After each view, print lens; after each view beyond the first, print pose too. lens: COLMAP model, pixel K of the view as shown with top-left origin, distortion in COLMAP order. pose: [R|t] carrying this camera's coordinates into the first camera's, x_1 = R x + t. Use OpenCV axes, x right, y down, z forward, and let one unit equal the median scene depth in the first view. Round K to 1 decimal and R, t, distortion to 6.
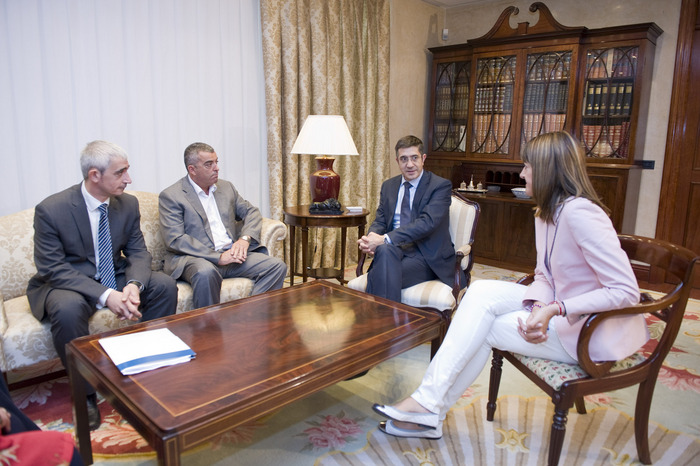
lens RADIAL K [[515.5, 0, 351.5], [0, 515.5, 233.2], [0, 0, 1]] dist [0.005212, 0.001494]
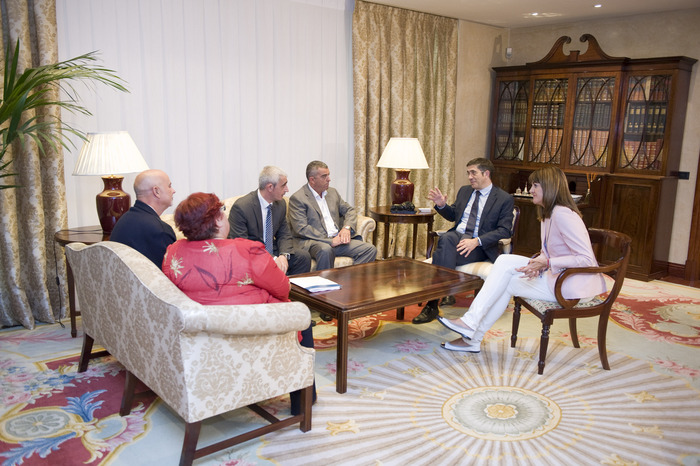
lens RADIAL K [[611.8, 0, 349.0], [0, 611.8, 236.5], [0, 0, 1]] dist [0.010160, 0.014256]
pose [[0.994615, 0.021977, -0.101286, -0.023913], [-0.022285, 0.999750, -0.001916, 0.024317], [0.101218, 0.004163, 0.994856, -0.489424]]
